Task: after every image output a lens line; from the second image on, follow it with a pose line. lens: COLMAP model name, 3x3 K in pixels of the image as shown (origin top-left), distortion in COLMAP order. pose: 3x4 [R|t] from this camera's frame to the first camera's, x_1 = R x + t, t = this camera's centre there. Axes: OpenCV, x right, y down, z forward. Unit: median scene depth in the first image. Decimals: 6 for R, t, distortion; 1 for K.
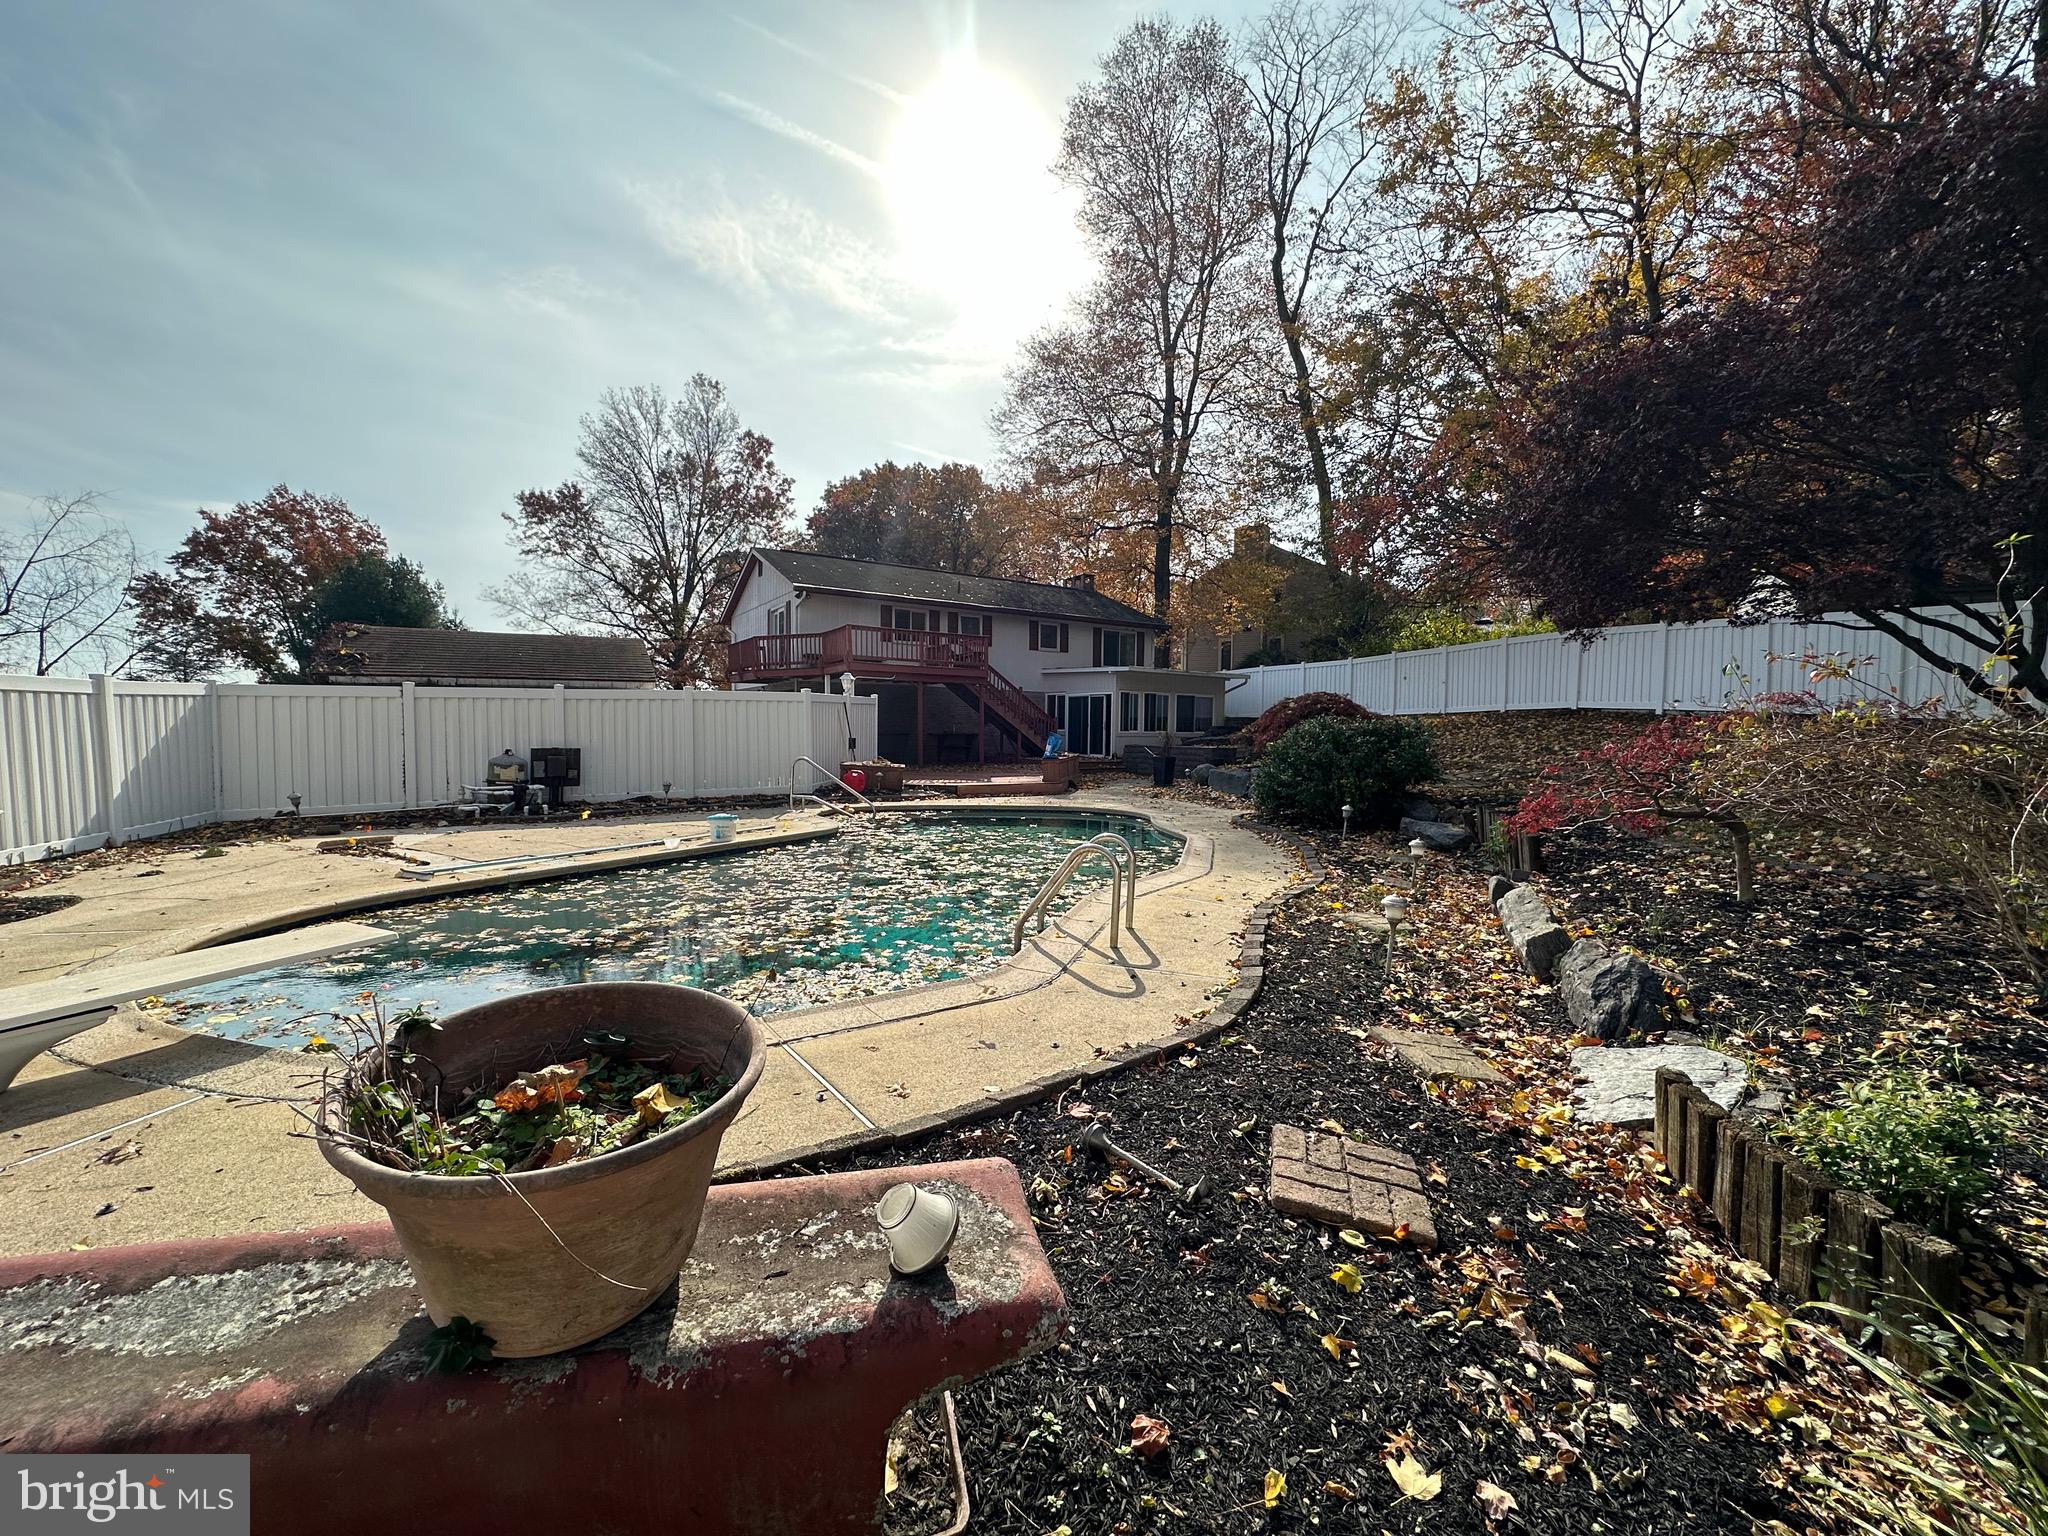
lens RADIAL K [[822.3, 0, 1024.0], [0, 822.3, 768.0], [0, 0, 1]] dist [-0.001673, 0.000755]
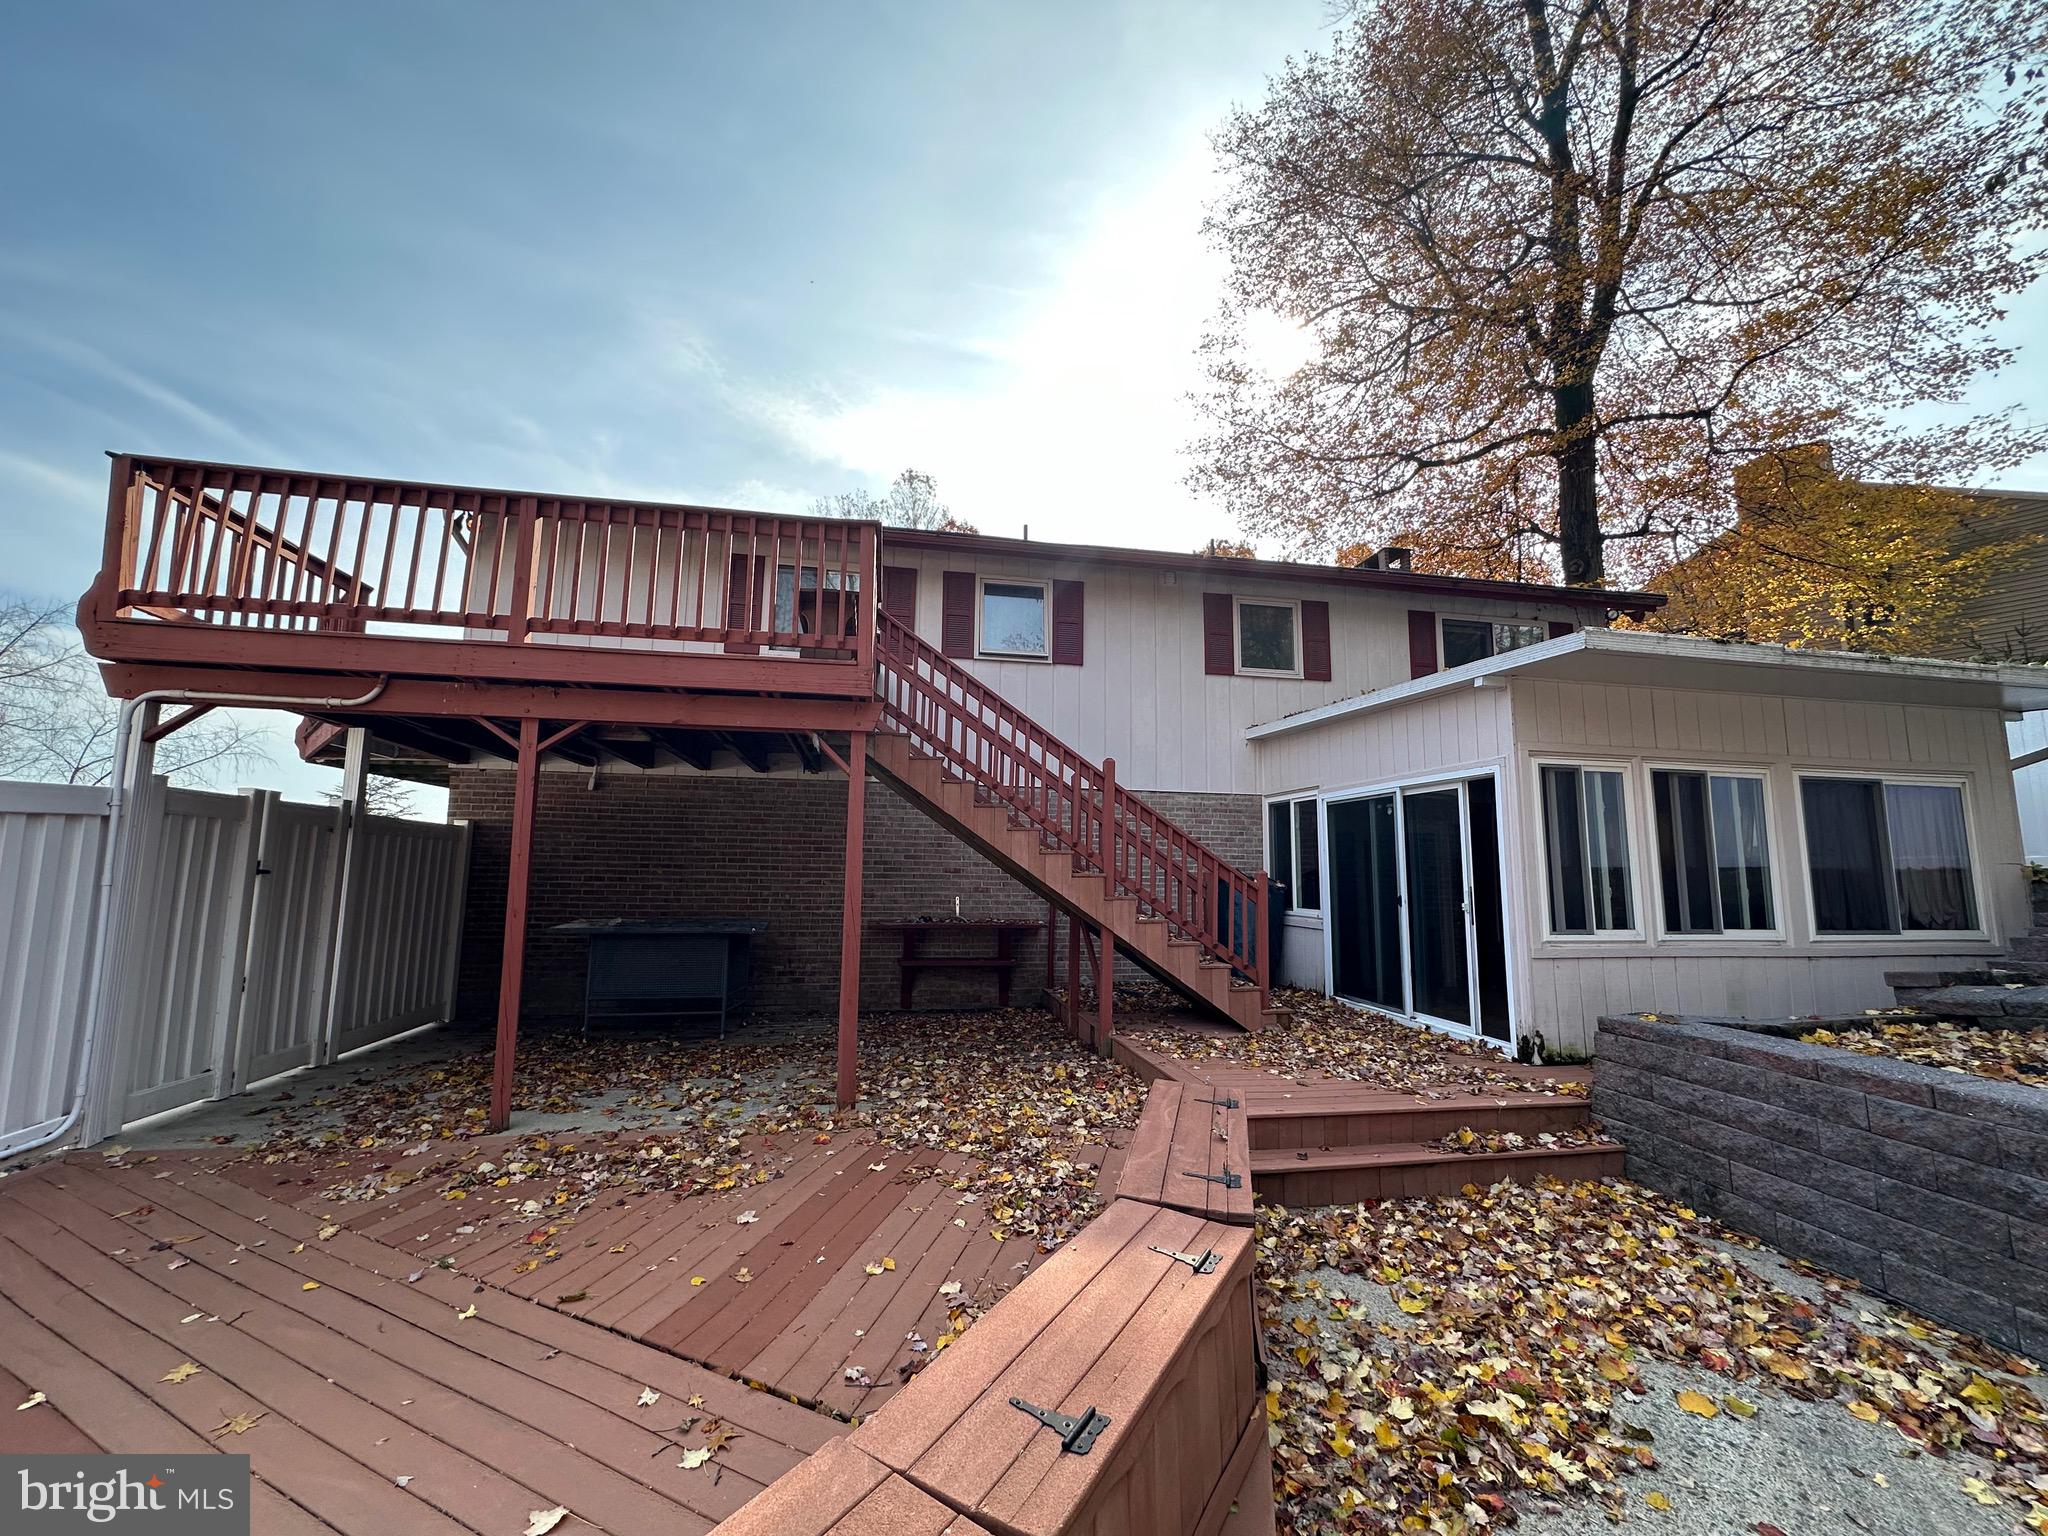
lens RADIAL K [[822.3, 0, 1024.0], [0, 822.3, 768.0], [0, 0, 1]] dist [-0.001673, 0.000755]
pose [[0.928417, -0.052294, -0.367840, 0.060589], [-0.009338, 0.986448, -0.163807, -0.047141], [0.371422, 0.155516, 0.915347, 0.656908]]
